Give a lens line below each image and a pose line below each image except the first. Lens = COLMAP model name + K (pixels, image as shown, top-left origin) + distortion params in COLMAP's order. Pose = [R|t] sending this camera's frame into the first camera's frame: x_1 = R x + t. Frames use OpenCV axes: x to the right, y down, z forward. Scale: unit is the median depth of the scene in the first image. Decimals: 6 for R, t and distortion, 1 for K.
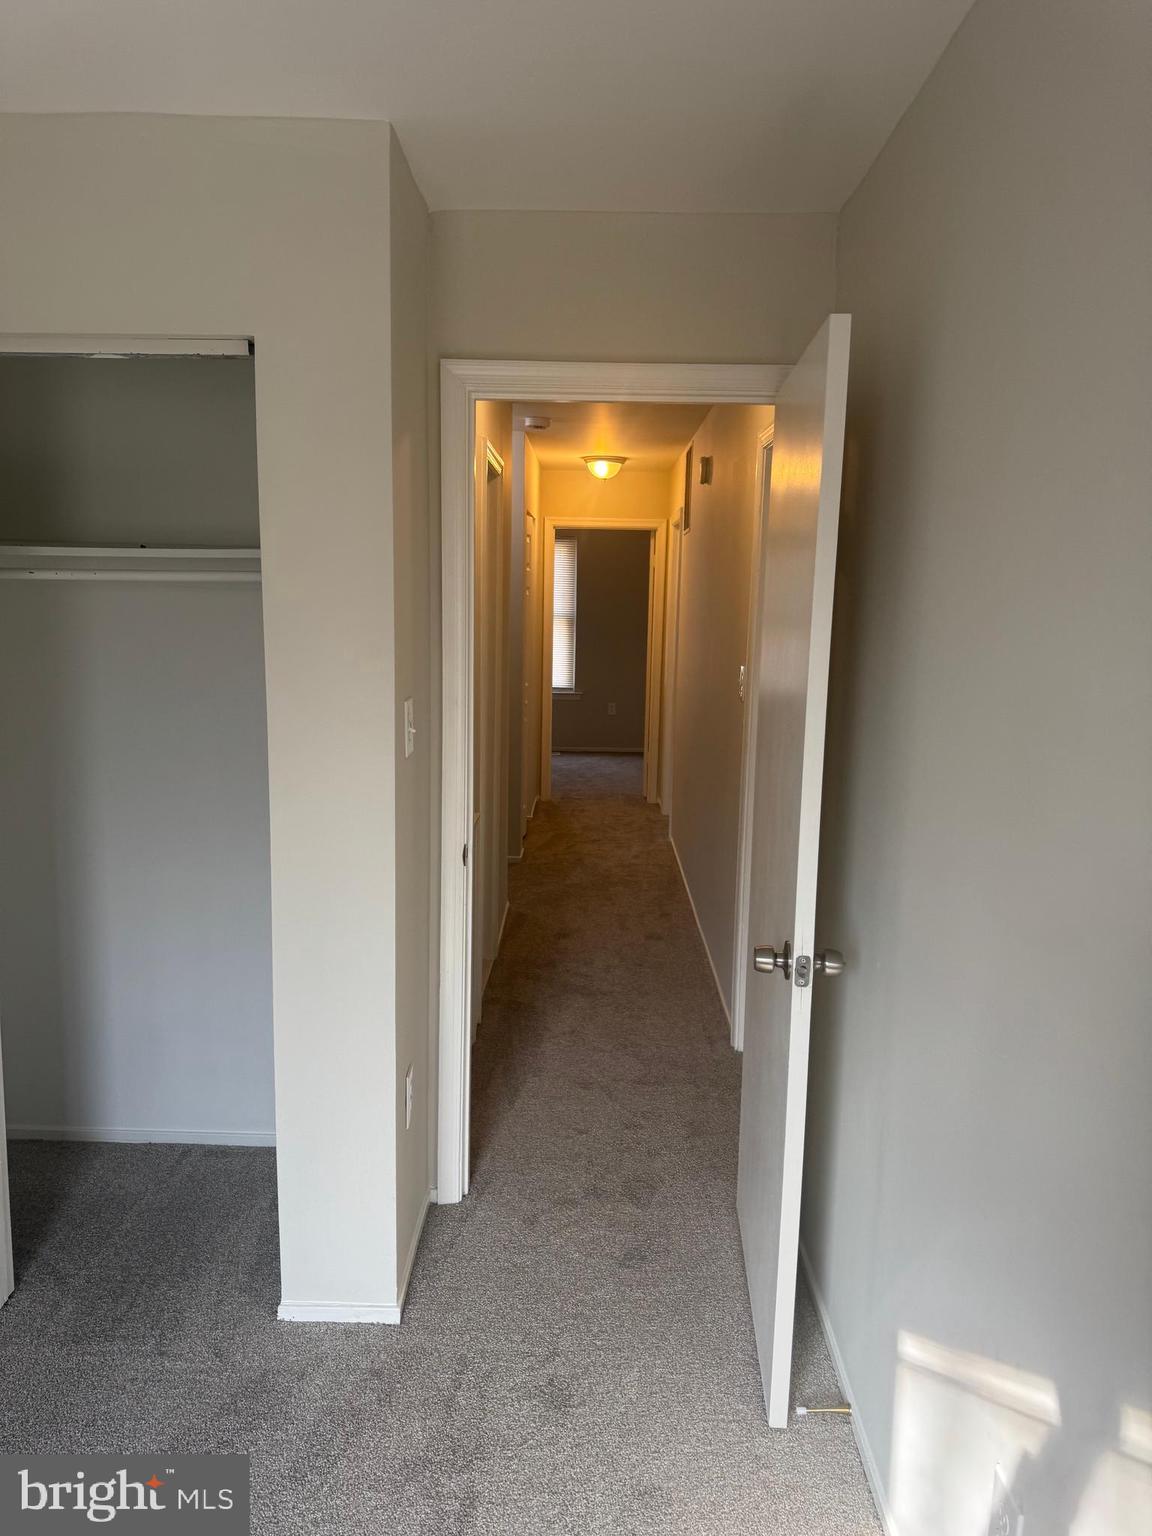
lens RADIAL K [[1086.5, 0, 581.9], [0, 1086.5, 761.0], [0, 0, 1]] dist [0.032154, -0.039801]
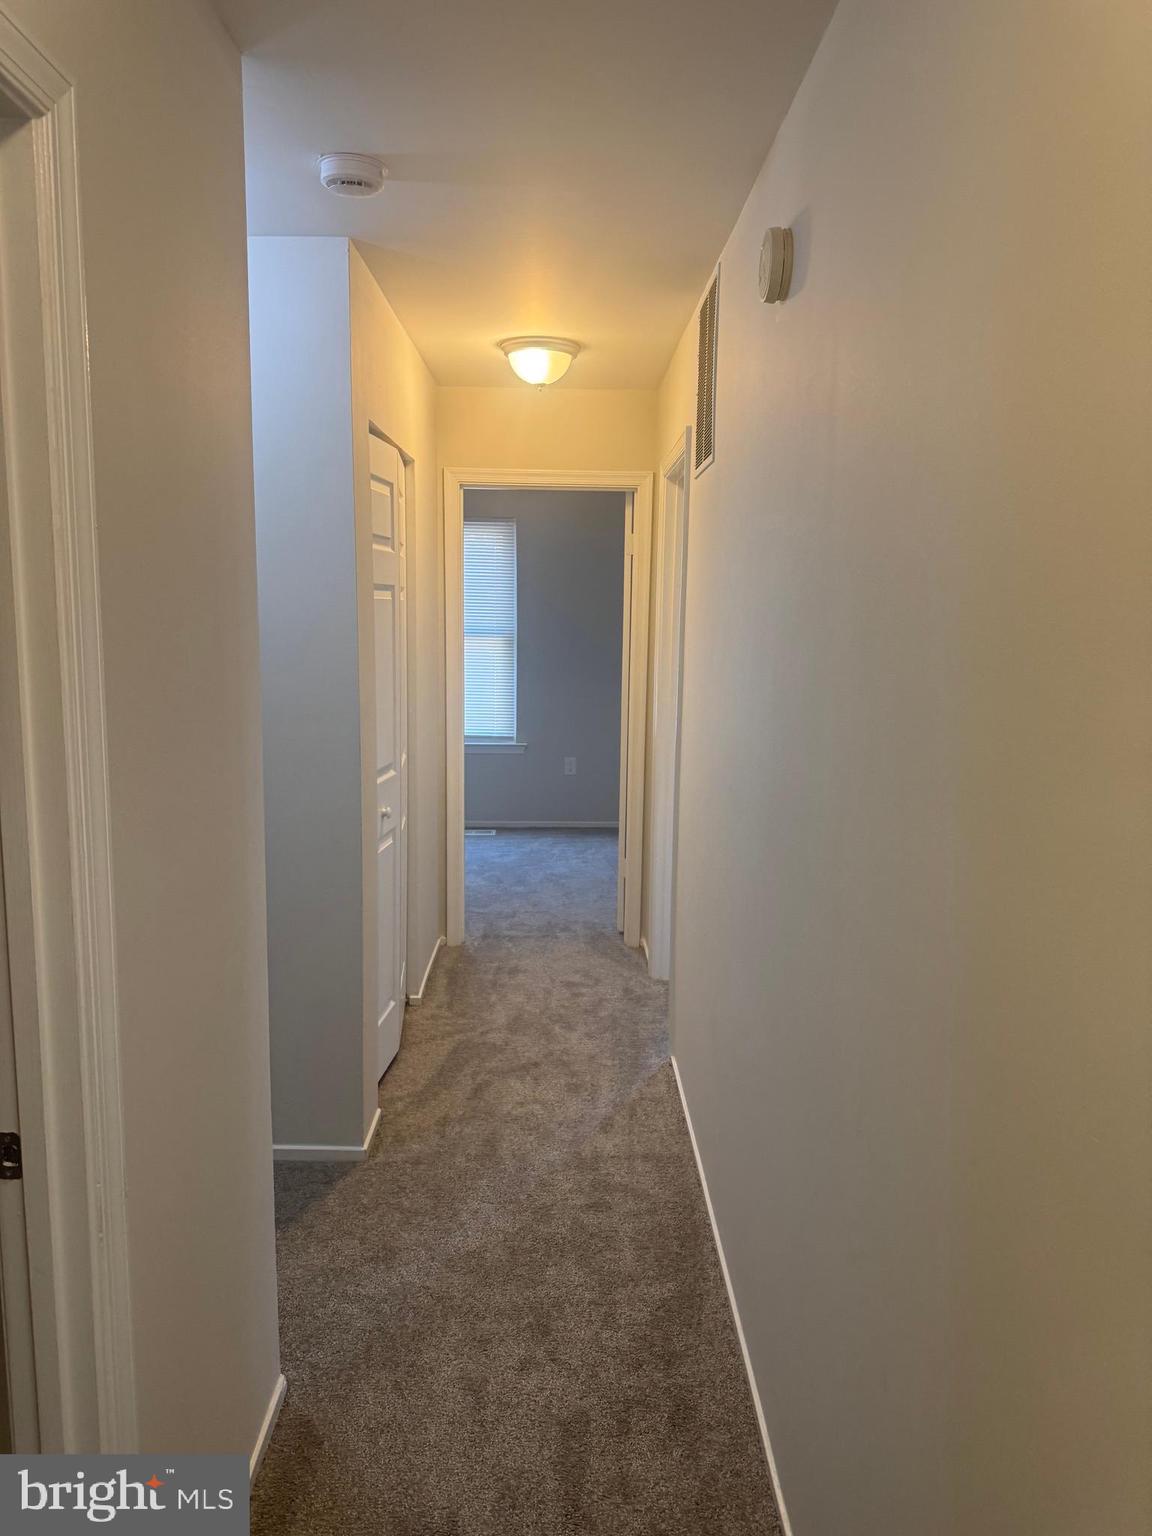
lens RADIAL K [[1086.5, 0, 576.9], [0, 1086.5, 765.2], [0, 0, 1]] dist [0.032154, -0.039801]
pose [[0.999704, -0.010245, 0.022072, 0.060045], [0.010332, 0.999939, -0.003822, -0.165451], [-0.022031, 0.004049, 0.999749, 1.117803]]
